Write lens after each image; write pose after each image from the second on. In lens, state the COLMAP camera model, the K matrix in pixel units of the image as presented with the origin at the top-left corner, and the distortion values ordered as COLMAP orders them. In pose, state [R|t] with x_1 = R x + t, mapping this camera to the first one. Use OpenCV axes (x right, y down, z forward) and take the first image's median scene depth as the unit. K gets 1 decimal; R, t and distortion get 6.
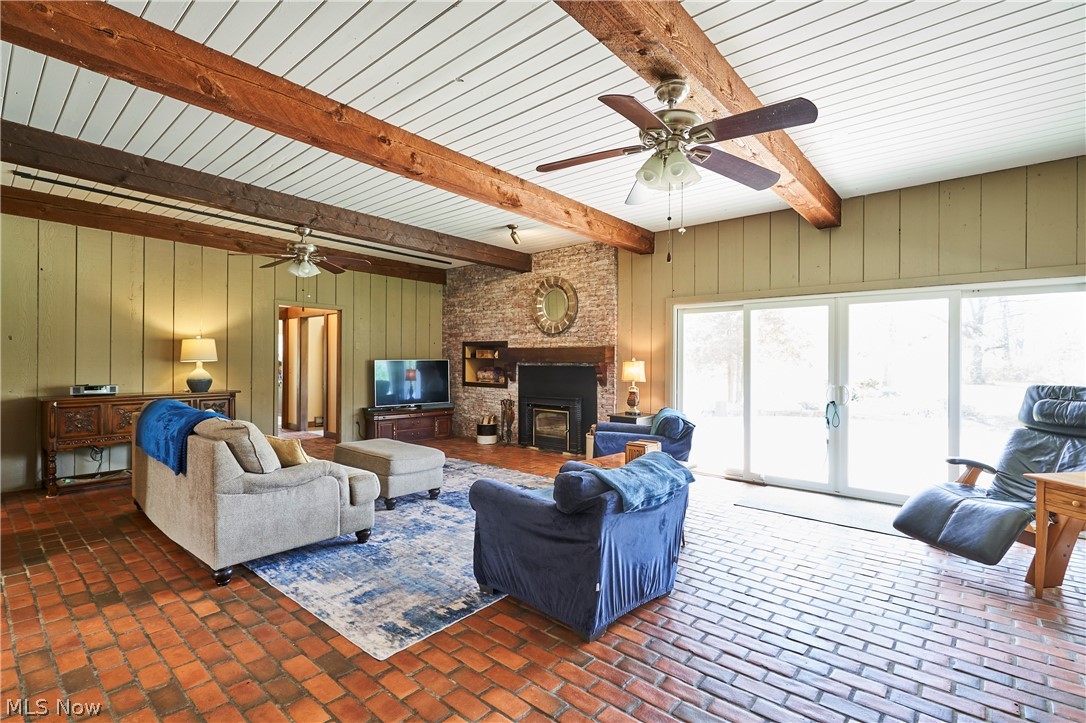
lens RADIAL K [[507.5, 0, 544.7], [0, 507.5, 359.0], [0, 0, 1]] dist [-0.001478, -0.000919]
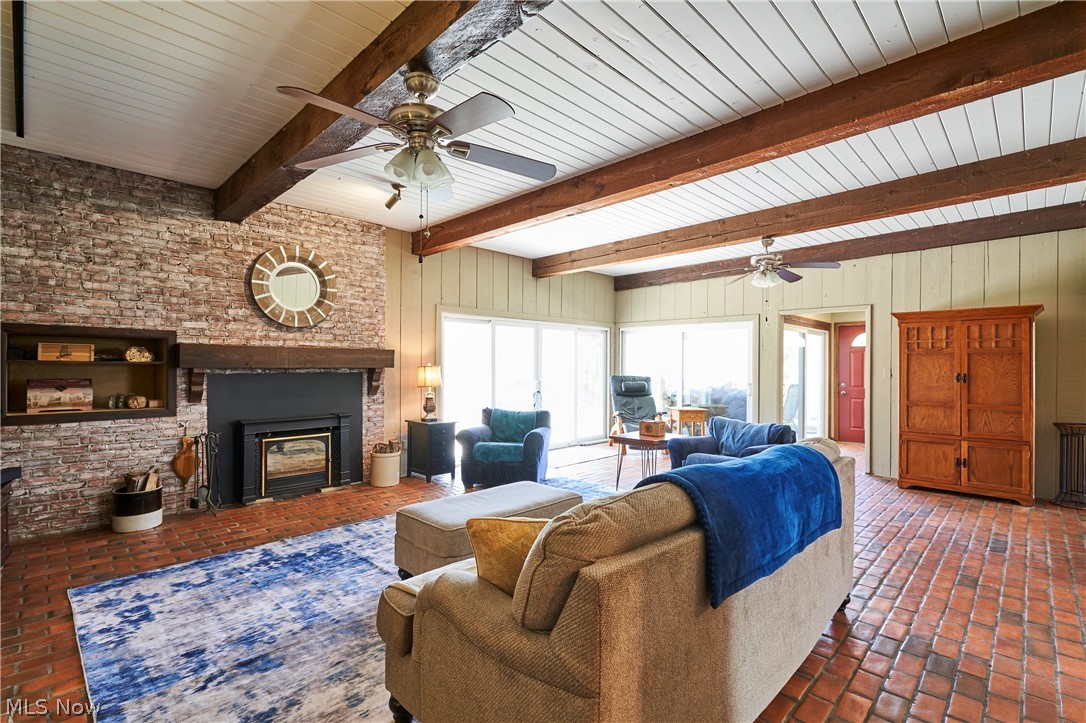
lens RADIAL K [[507.5, 0, 540.8], [0, 507.5, 367.4], [0, 0, 1]] dist [-0.001478, -0.000919]
pose [[0.051538, -0.007911, 0.998640, -0.674599], [-0.001469, 0.999967, 0.007997, -0.000754], [-0.998670, -0.001879, 0.051524, 0.634887]]
